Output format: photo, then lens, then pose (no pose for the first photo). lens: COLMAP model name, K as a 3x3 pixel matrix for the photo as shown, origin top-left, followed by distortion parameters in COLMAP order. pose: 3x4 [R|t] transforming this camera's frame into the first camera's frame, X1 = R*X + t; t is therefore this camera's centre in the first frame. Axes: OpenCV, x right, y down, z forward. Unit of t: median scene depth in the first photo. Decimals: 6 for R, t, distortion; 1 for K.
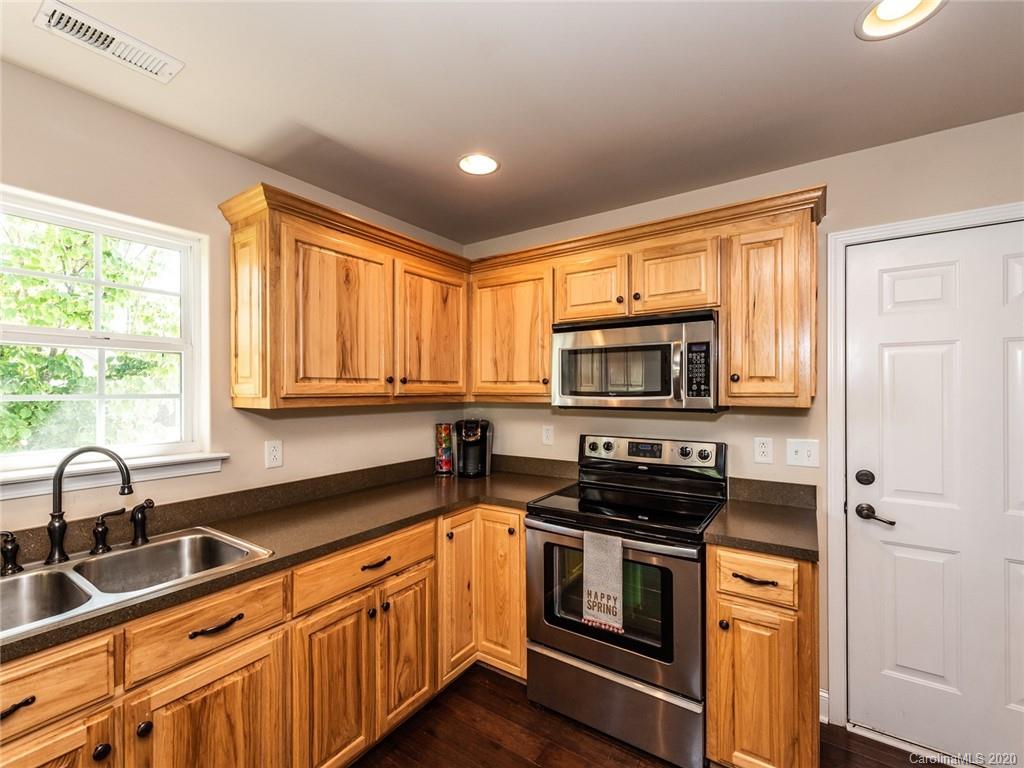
lens RADIAL K [[451.9, 0, 510.9], [0, 451.9, 387.8], [0, 0, 1]] dist [0.009314, -0.000175]
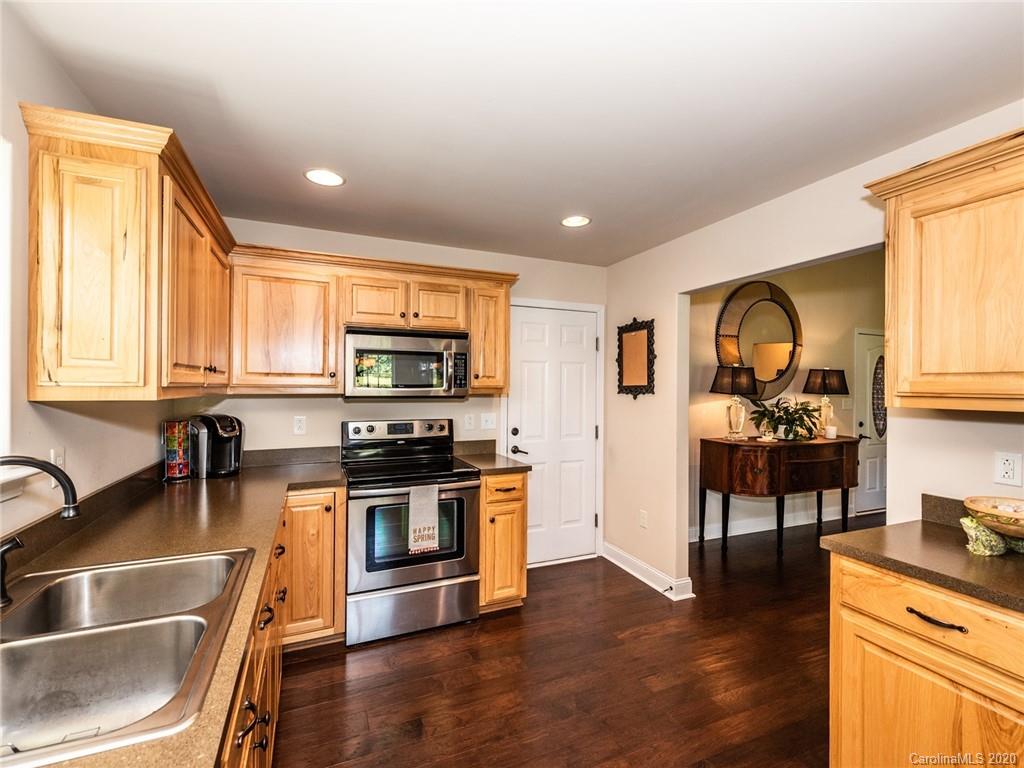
lens RADIAL K [[451.9, 0, 510.9], [0, 451.9, 387.8], [0, 0, 1]] dist [0.009314, -0.000175]
pose [[0.536865, 0.003285, 0.843662, -0.788178], [-0.007919, 0.999968, 0.001146, 0.015896], [-0.843631, -0.007297, 0.536874, 0.020882]]
